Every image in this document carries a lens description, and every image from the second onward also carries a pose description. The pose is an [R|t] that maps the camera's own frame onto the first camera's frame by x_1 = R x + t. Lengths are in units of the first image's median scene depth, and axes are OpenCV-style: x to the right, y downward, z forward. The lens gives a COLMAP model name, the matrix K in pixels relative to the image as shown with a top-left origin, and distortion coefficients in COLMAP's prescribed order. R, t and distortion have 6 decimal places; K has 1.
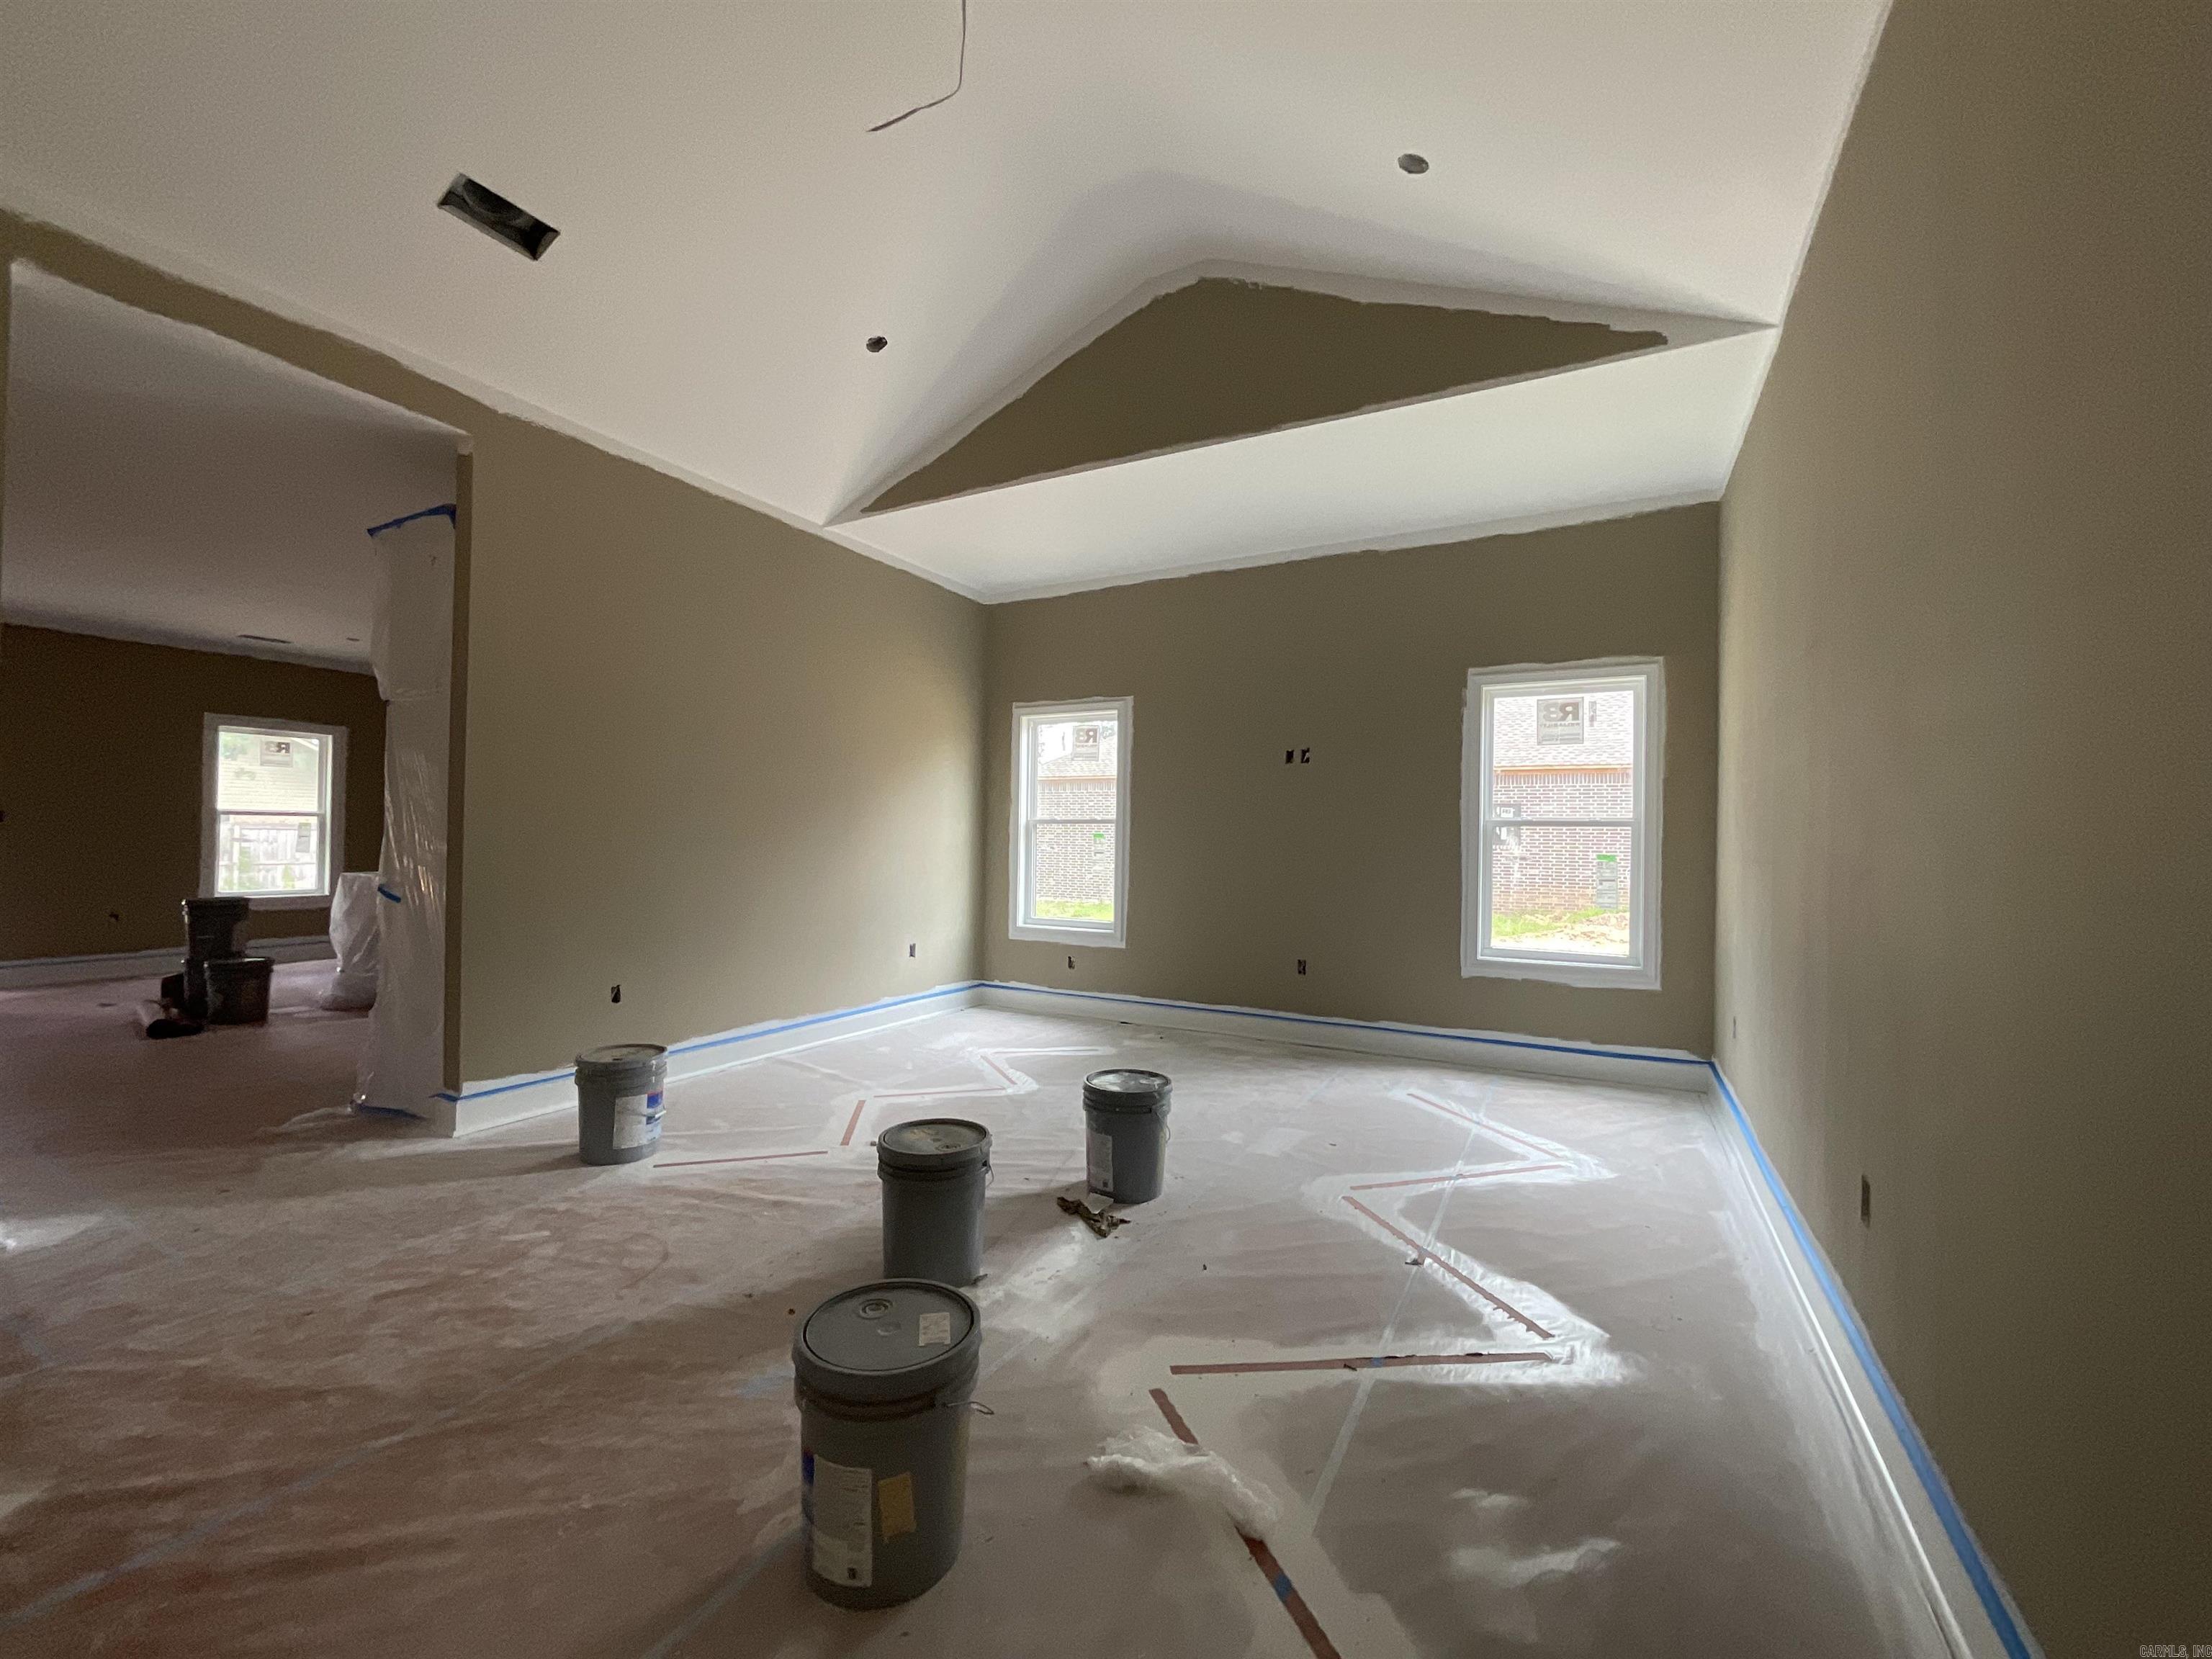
lens RADIAL K [[897.6, 0, 1116.8], [0, 897.6, 836.3], [0, 0, 1]] dist [-0.000023, -0.000093]
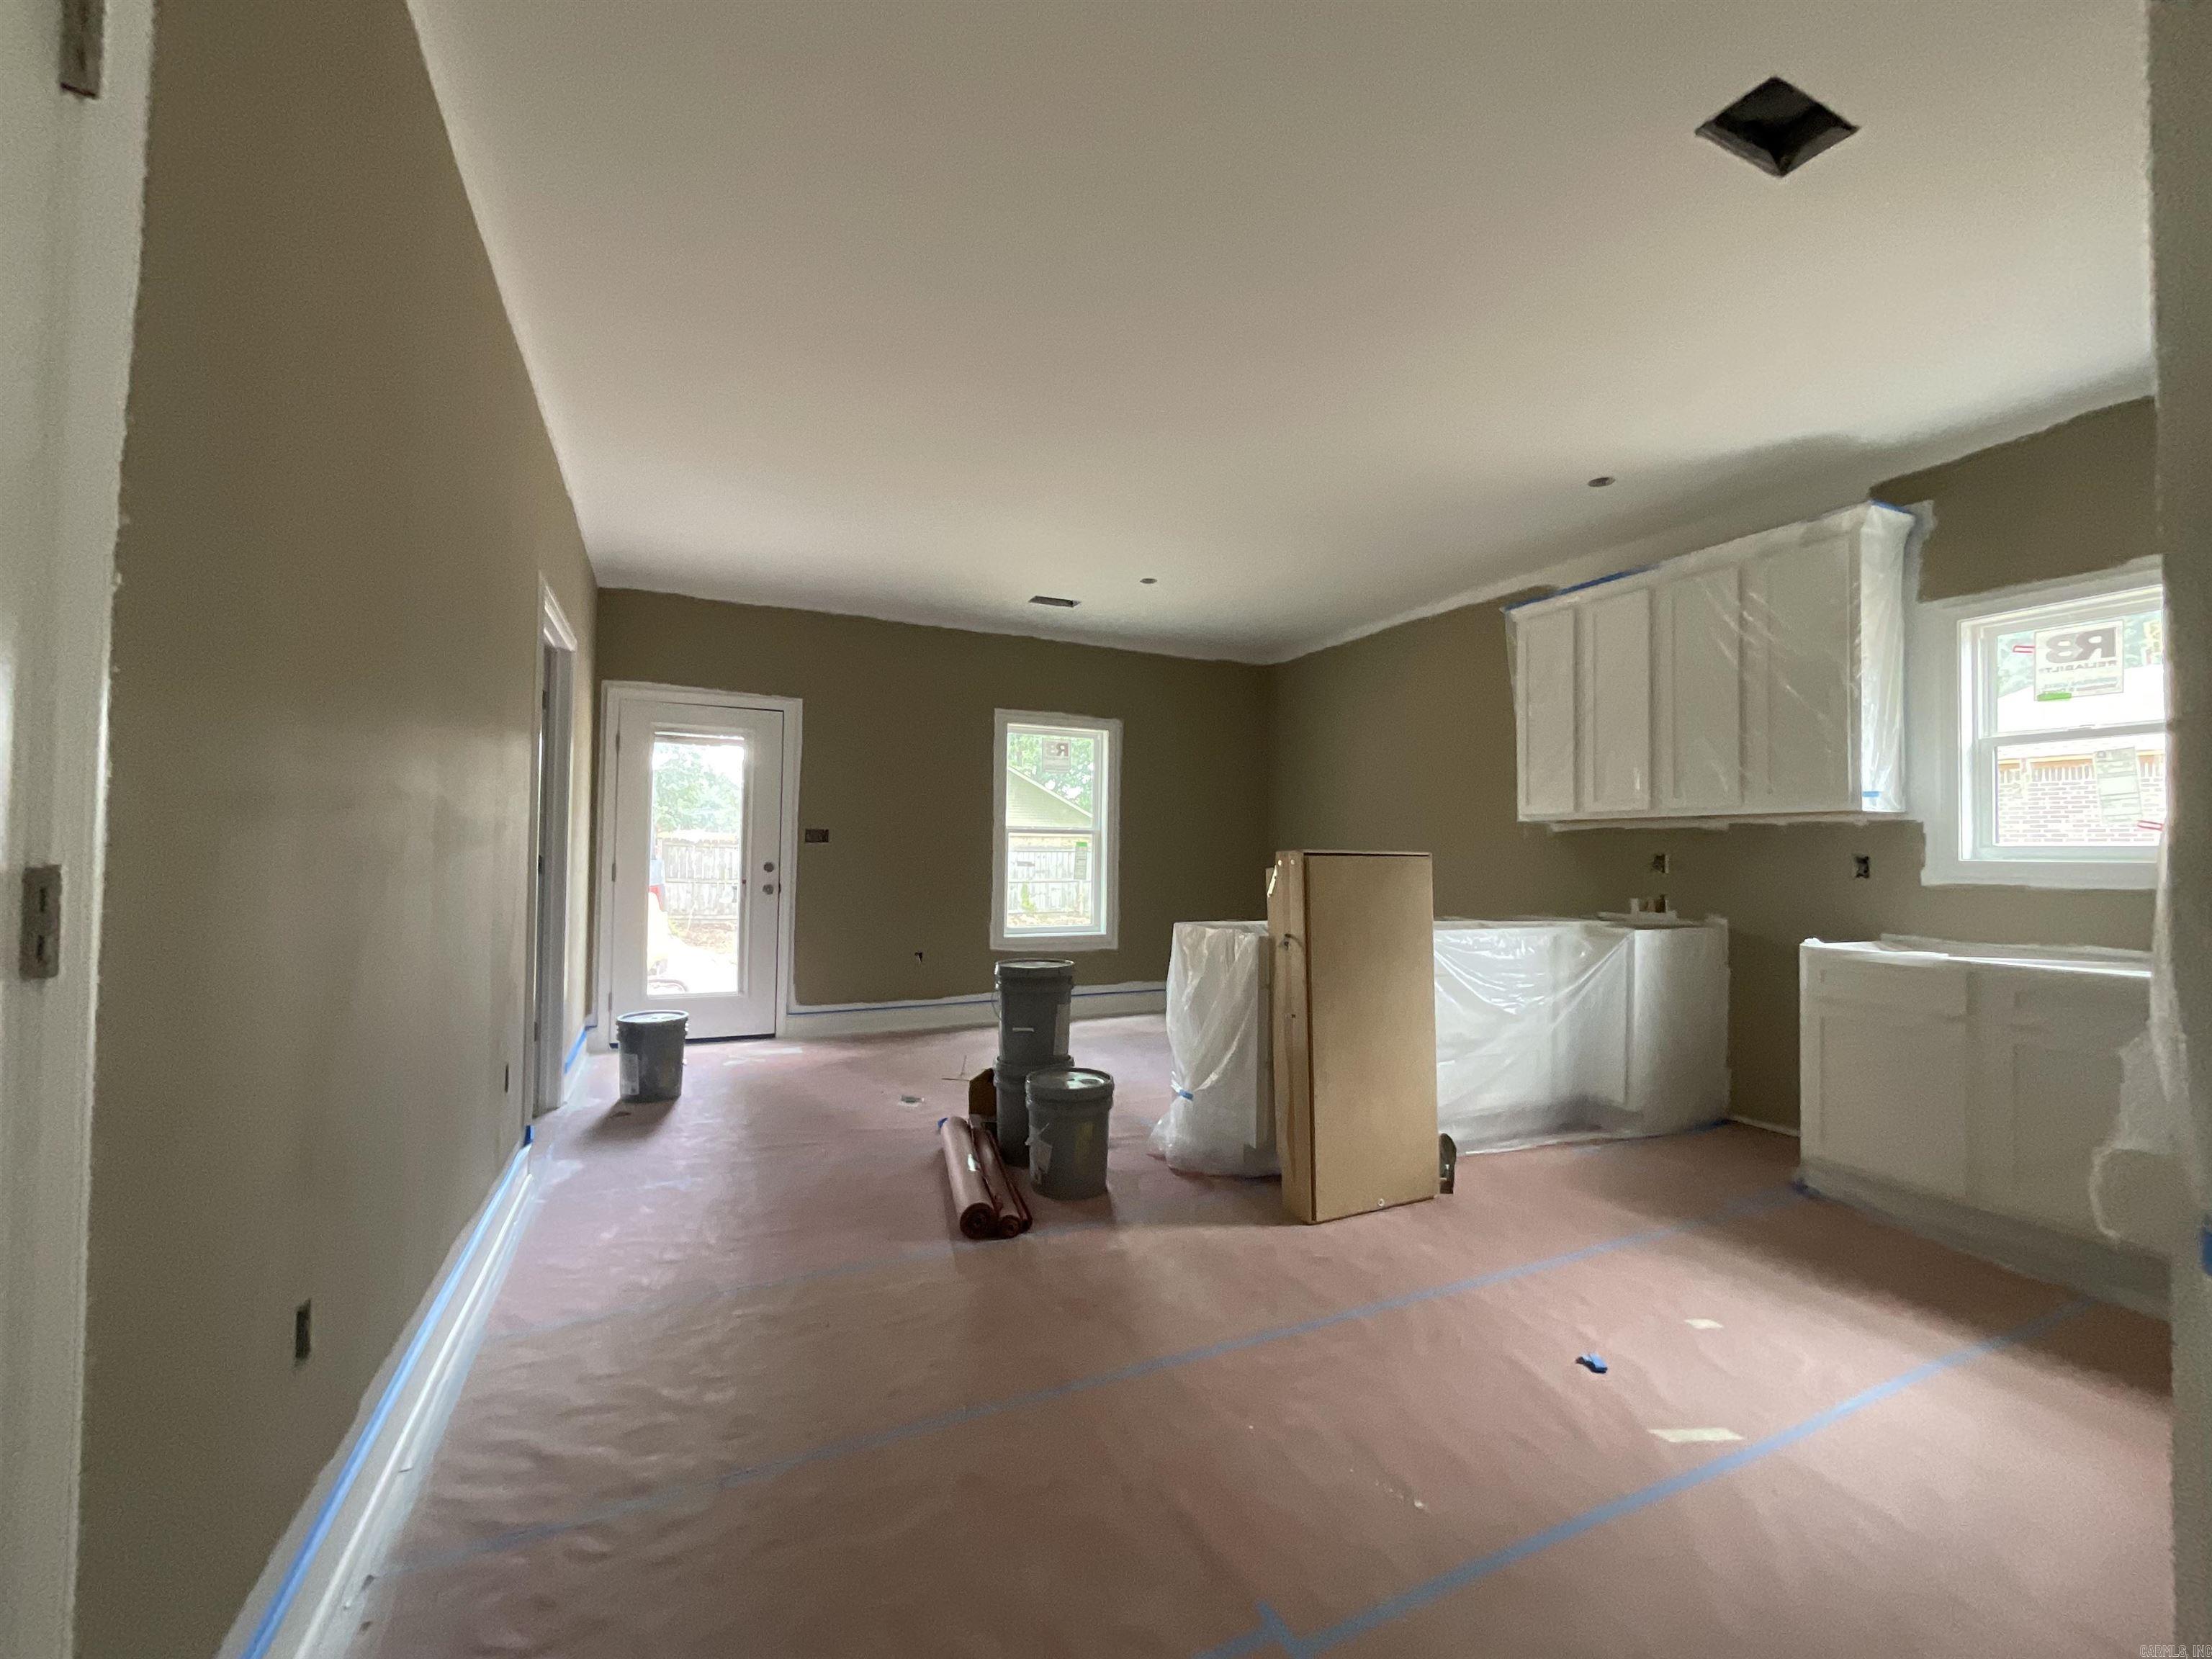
lens RADIAL K [[897.6, 0, 1108.2], [0, 897.6, 826.3], [0, 0, 1]] dist [-0.000023, -0.000093]
pose [[0.807424, -0.023544, -0.589501, -0.444062], [0.005925, 0.999477, -0.031803, -0.004132], [0.589941, 0.022186, 0.807141, 0.395162]]
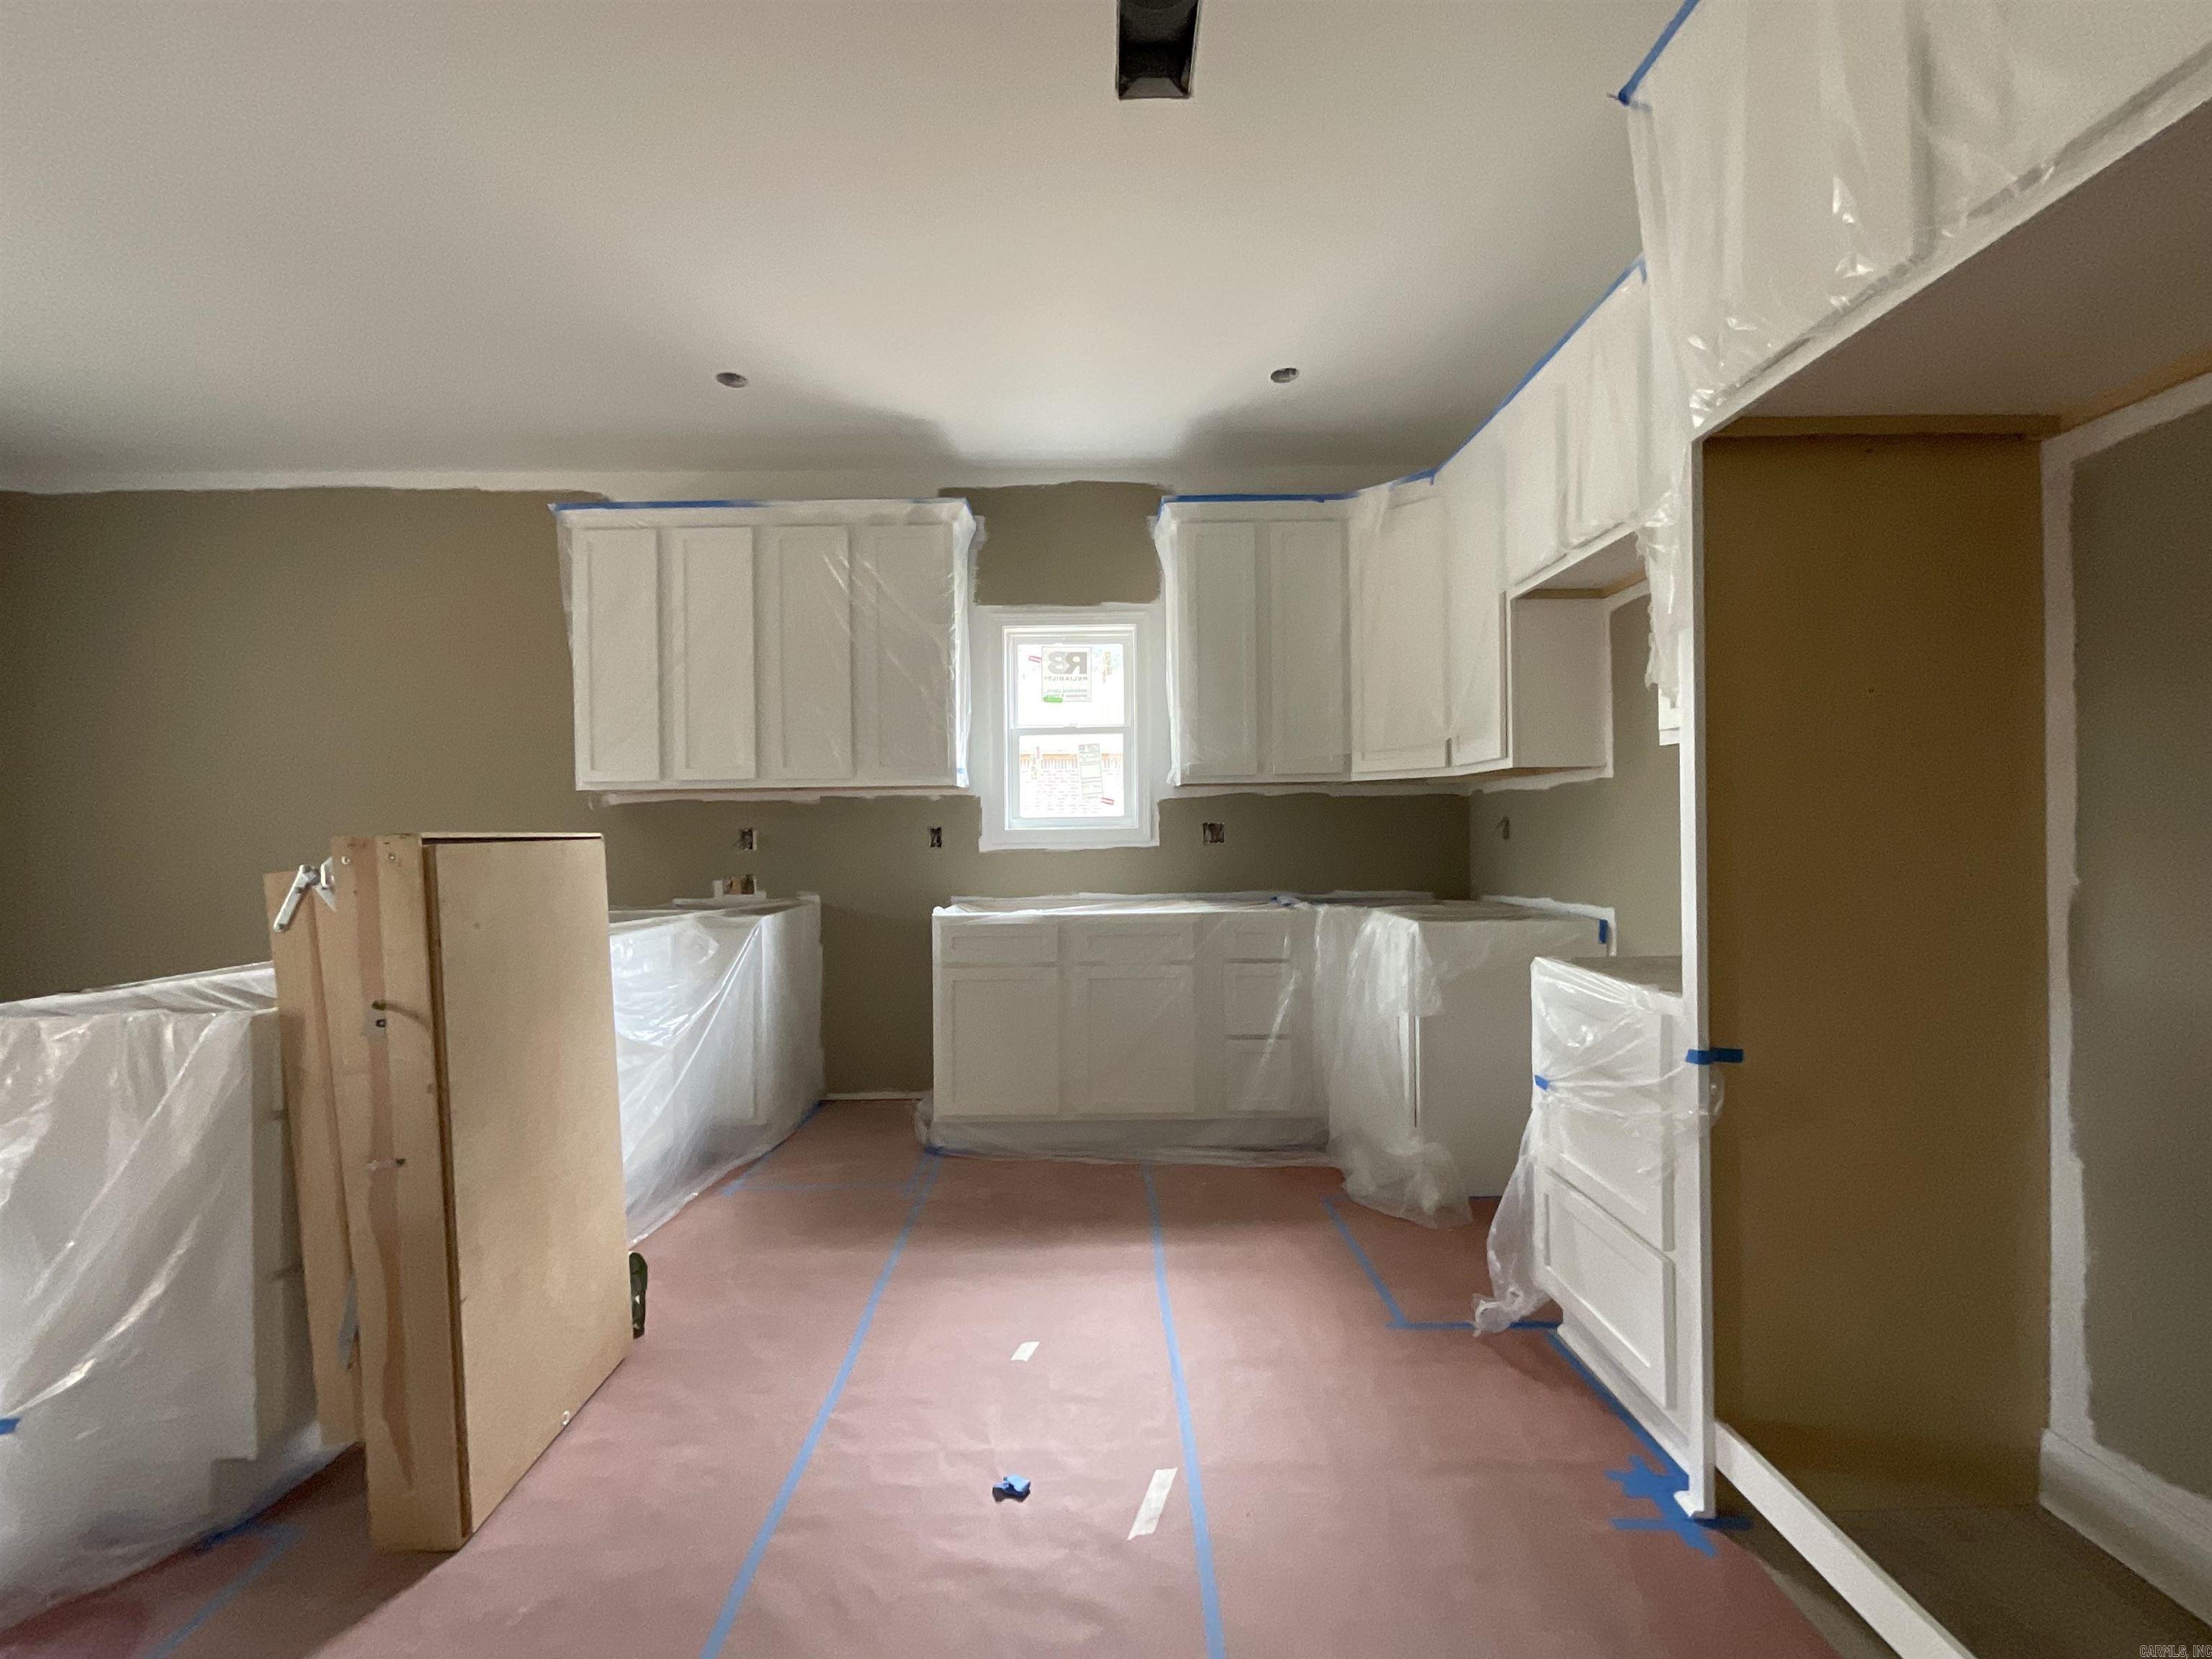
lens RADIAL K [[897.6, 0, 1104.8], [0, 897.6, 831.6], [0, 0, 1]] dist [-0.000023, -0.000093]
pose [[0.874010, -0.028974, 0.485044, -0.564435], [0.022692, 0.999565, 0.018819, -0.006189], [-0.485378, -0.005441, 0.874287, 0.508336]]
